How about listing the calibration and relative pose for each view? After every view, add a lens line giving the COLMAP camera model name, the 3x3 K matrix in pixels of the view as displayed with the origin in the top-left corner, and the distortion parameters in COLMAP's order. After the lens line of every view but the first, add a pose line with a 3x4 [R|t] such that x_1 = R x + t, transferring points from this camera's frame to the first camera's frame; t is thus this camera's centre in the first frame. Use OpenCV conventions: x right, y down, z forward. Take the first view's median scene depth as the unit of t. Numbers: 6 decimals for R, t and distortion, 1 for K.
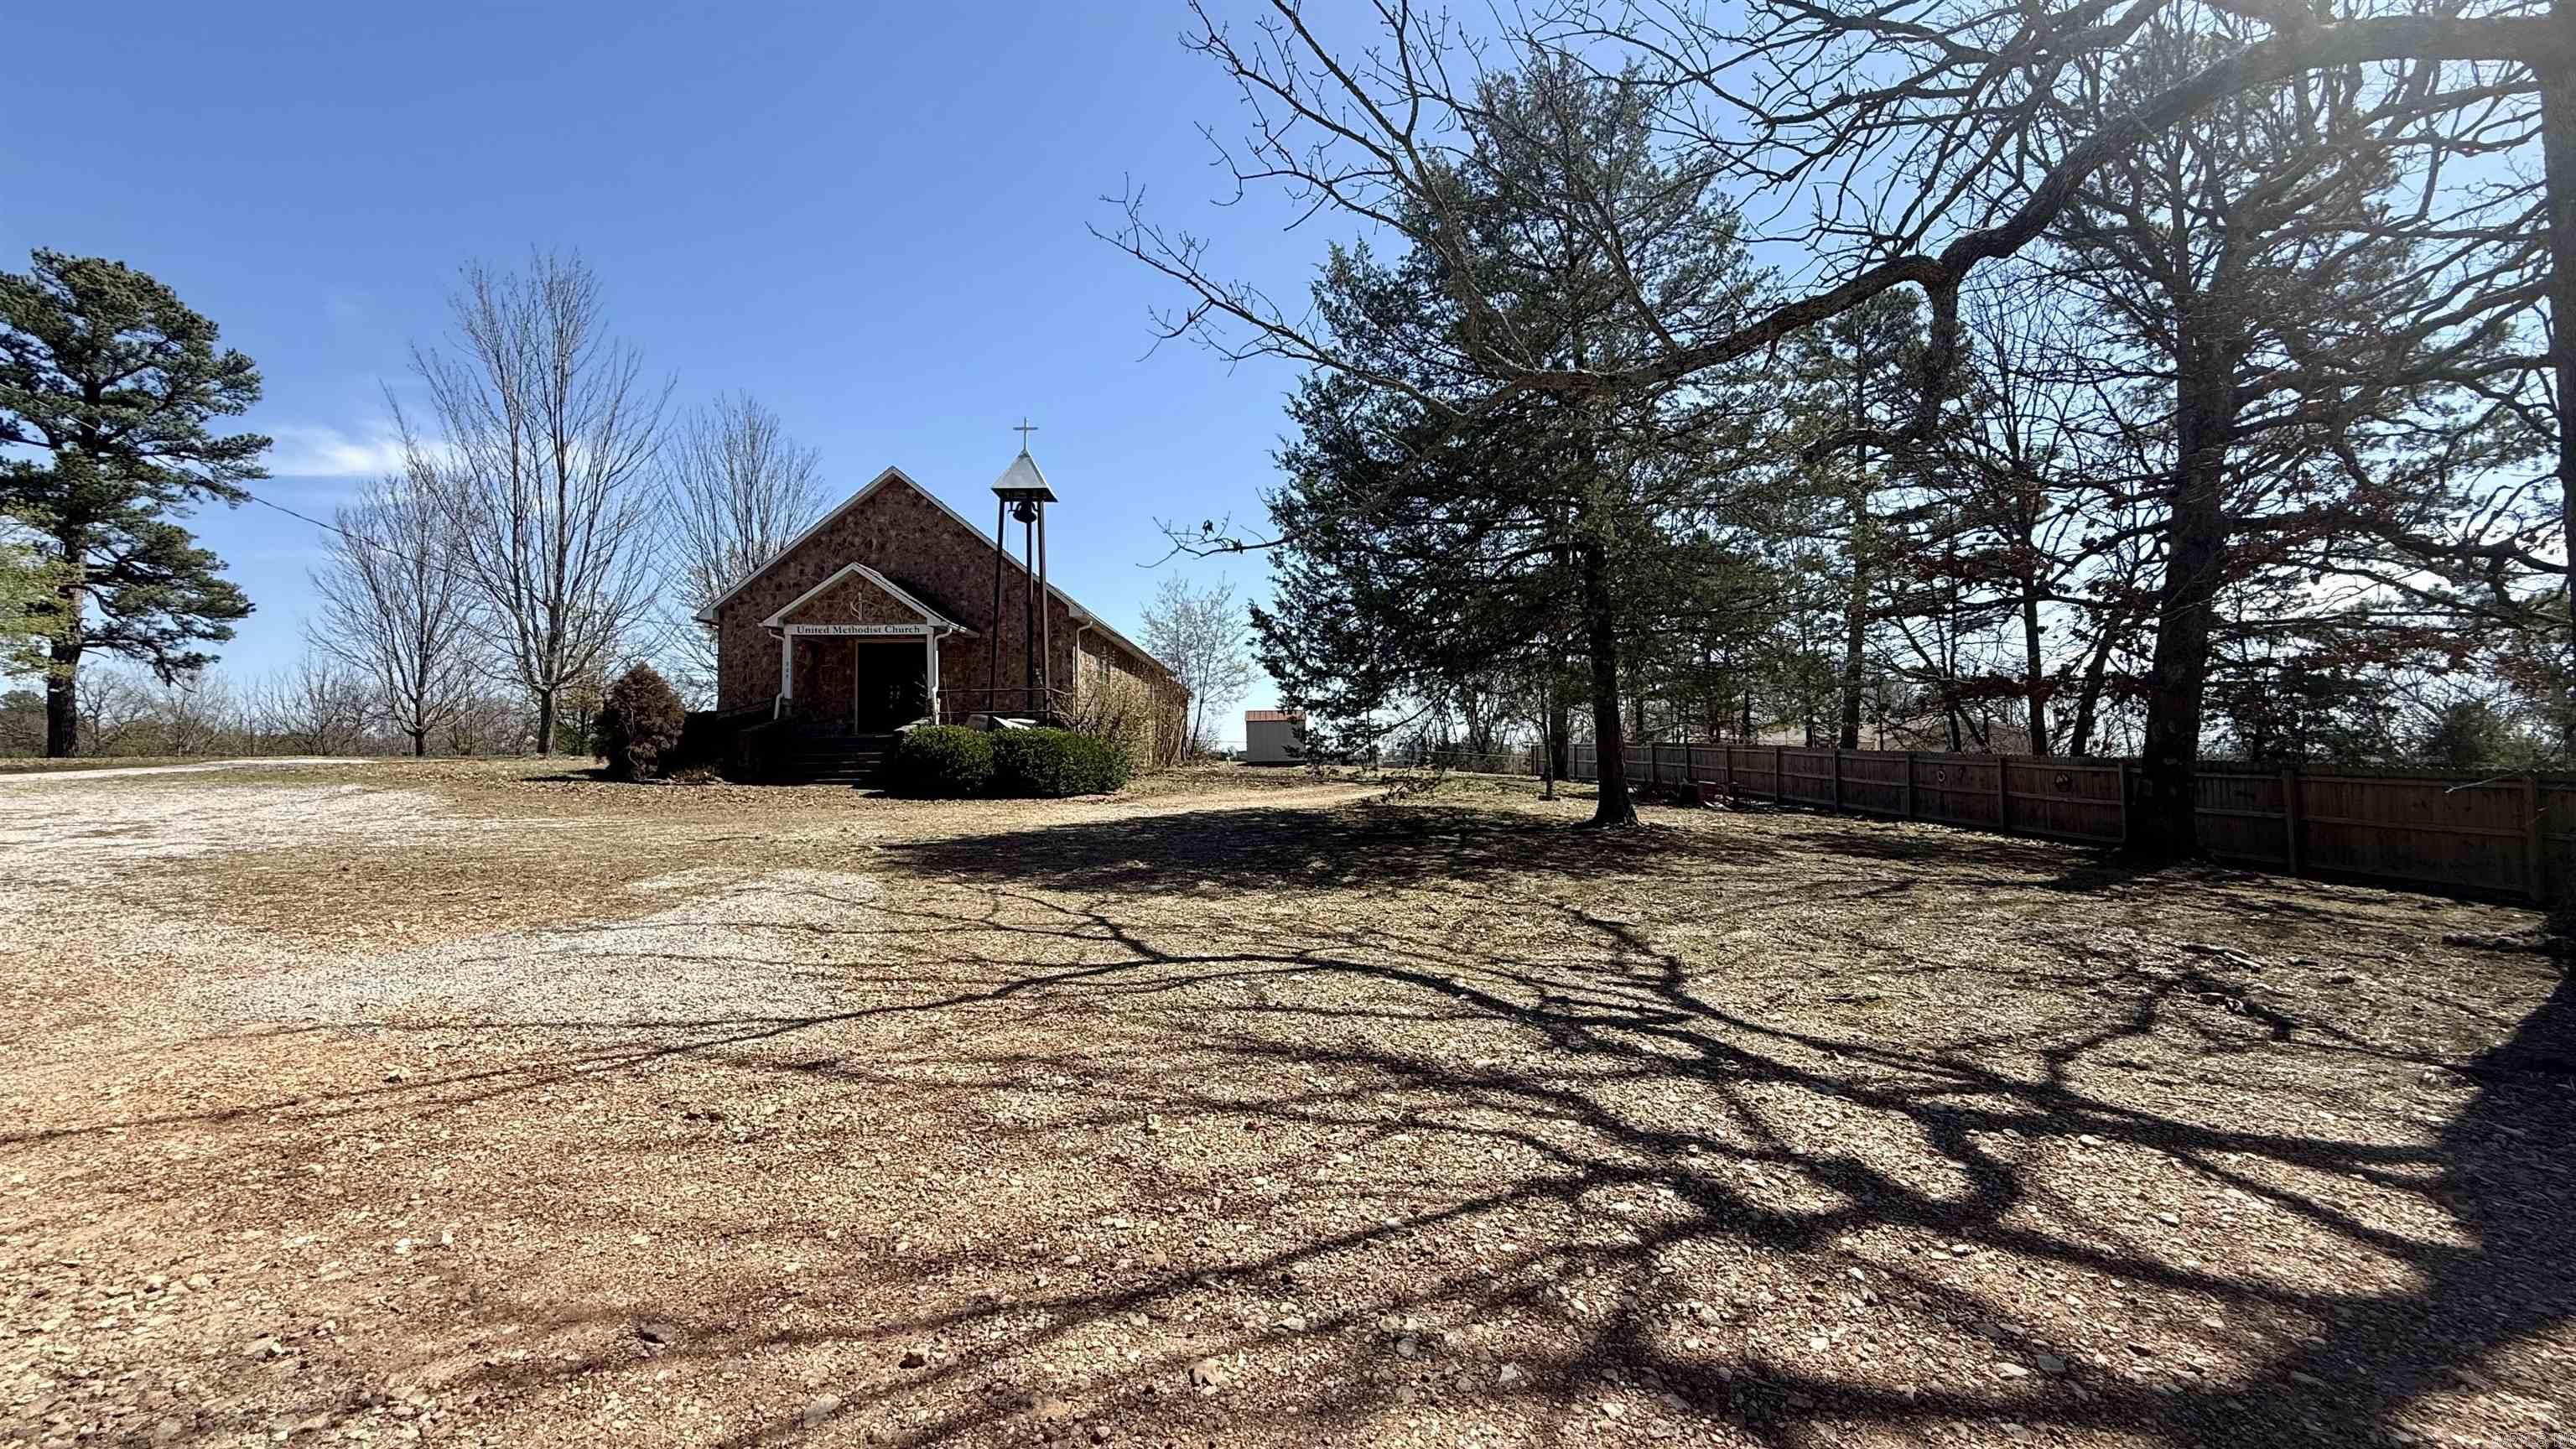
lens RADIAL K [[1022.3, 0, 1295.8], [0, 1022.3, 727.1], [0, 0, 1]] dist [0.000097, 0.000135]
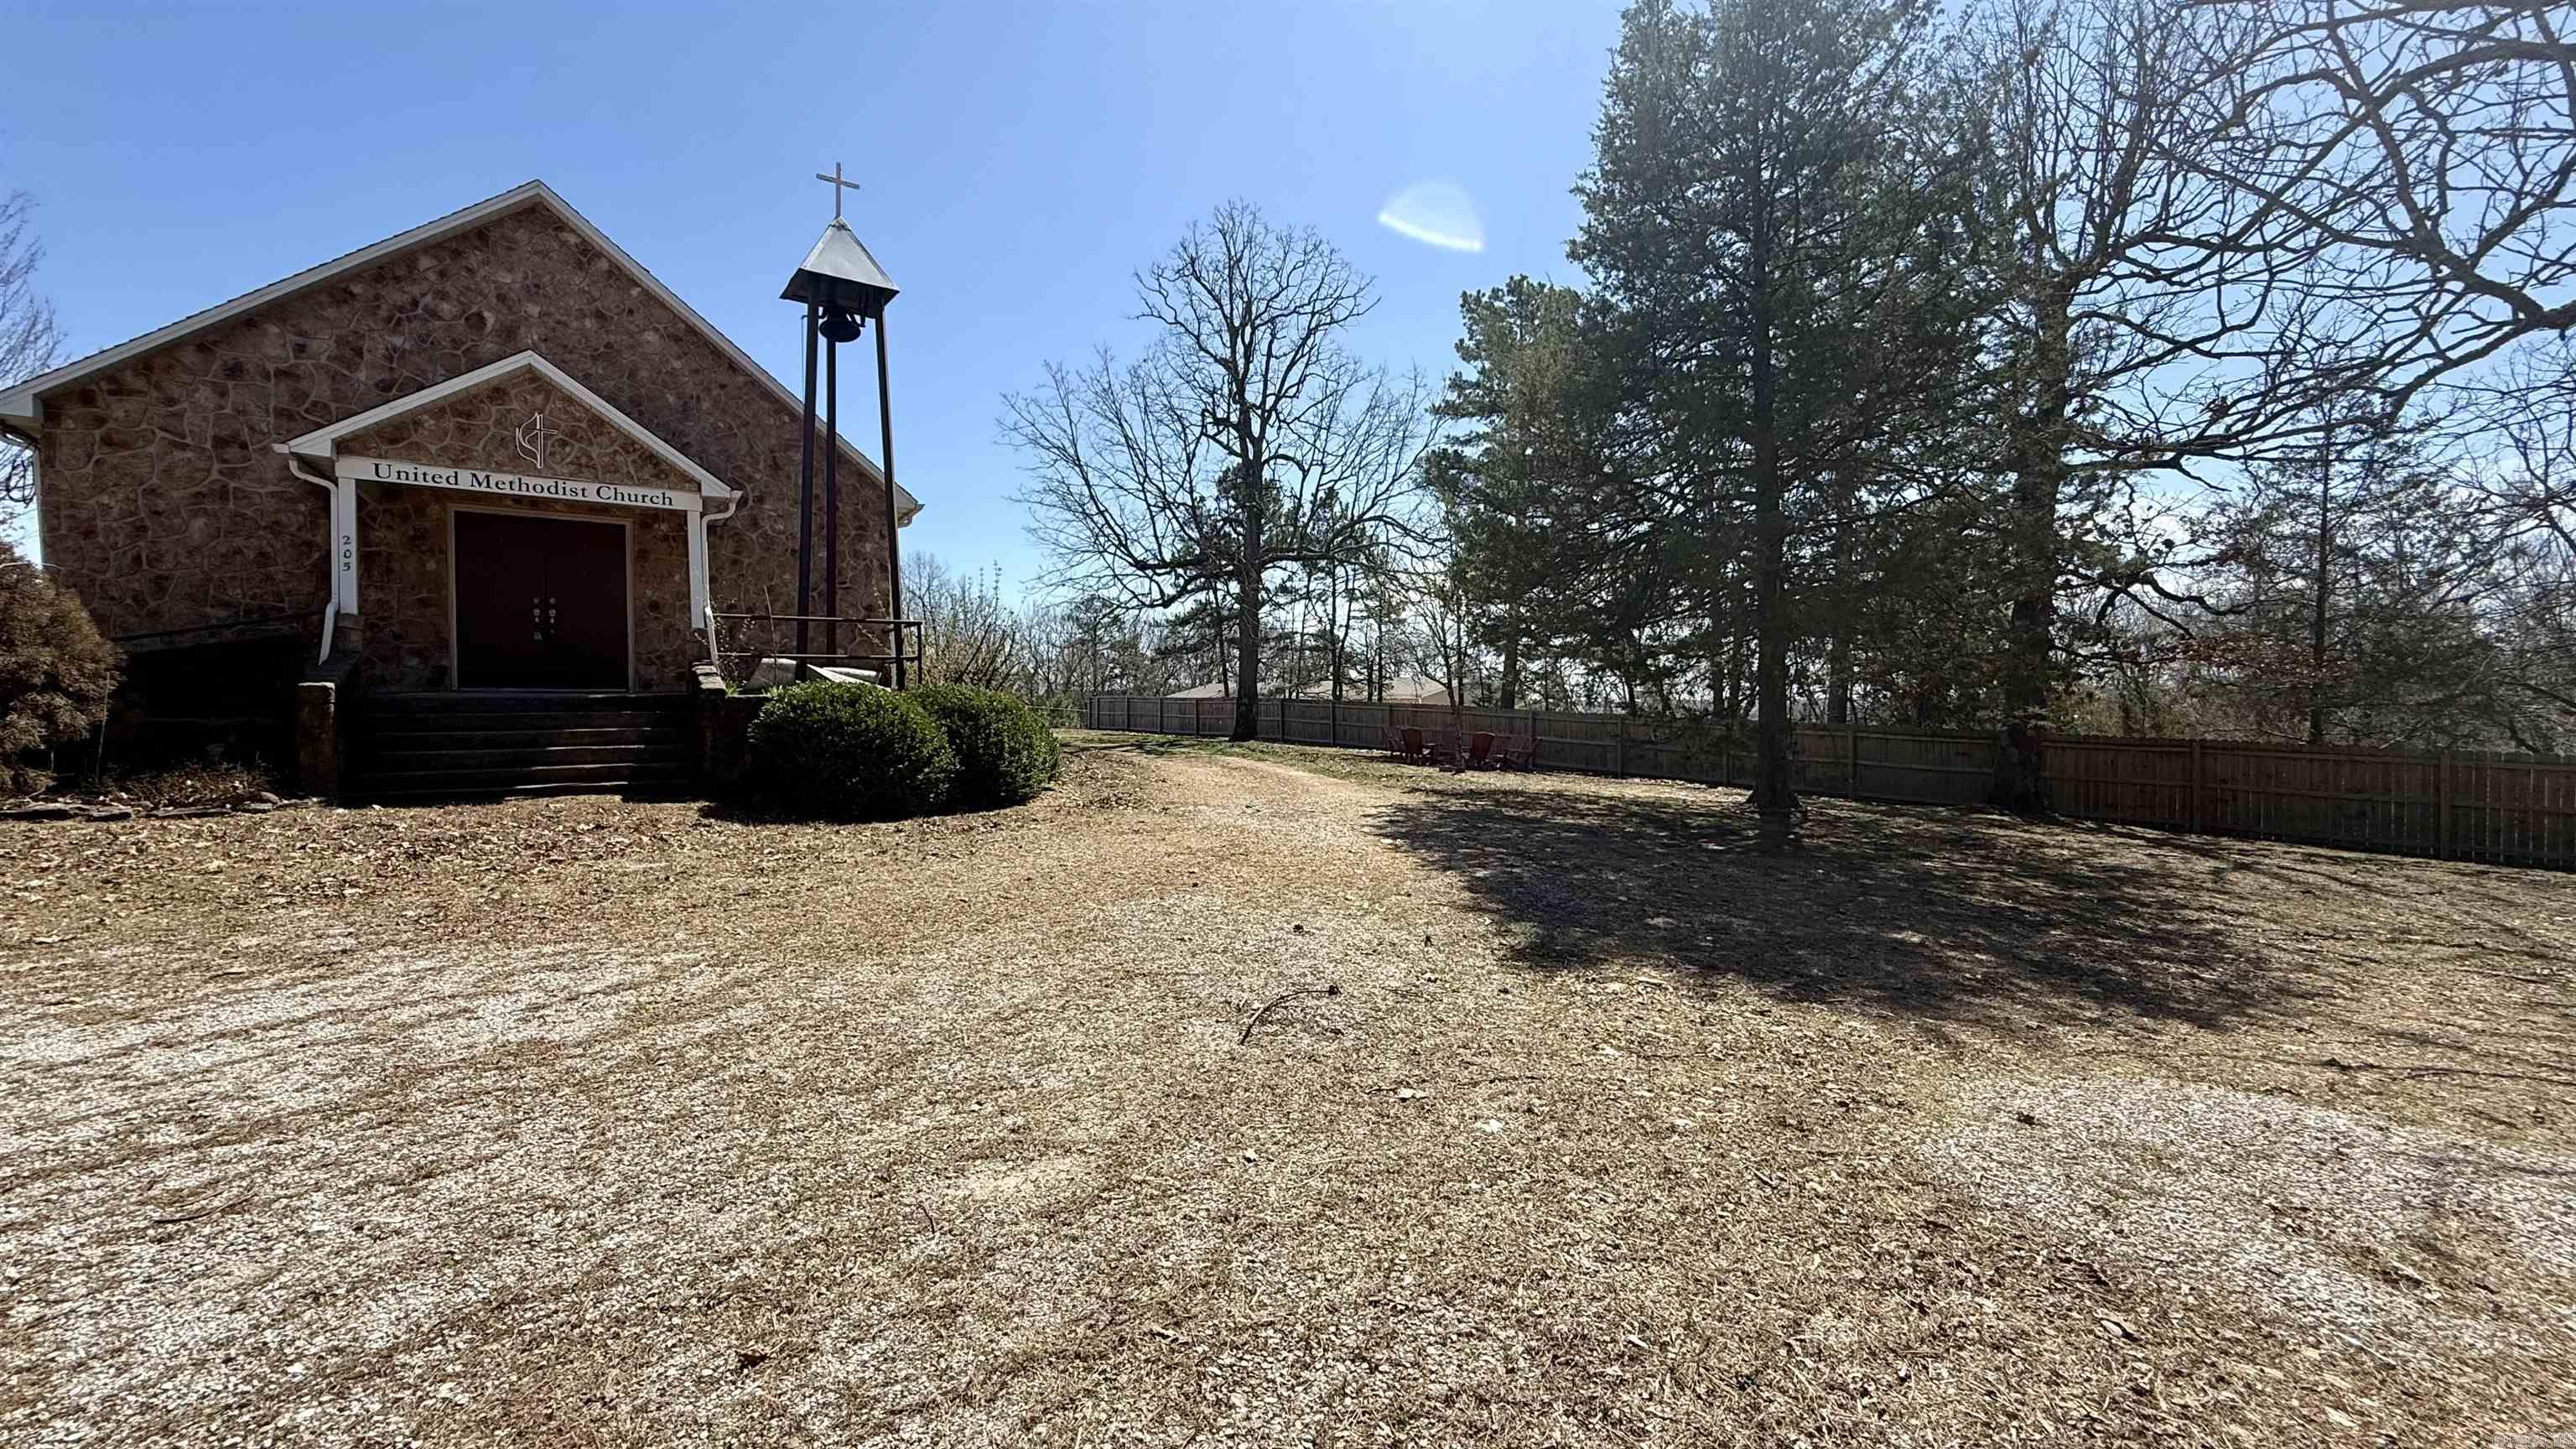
lens RADIAL K [[1022.3, 0, 1276.1], [0, 1022.3, 725.4], [0, 0, 1]] dist [0.000097, 0.000135]
pose [[0.825660, -0.006268, 0.564134, -0.315243], [-0.021462, 0.998866, 0.042510, -0.004582], [-0.563760, -0.047206, 0.824588, 0.282829]]
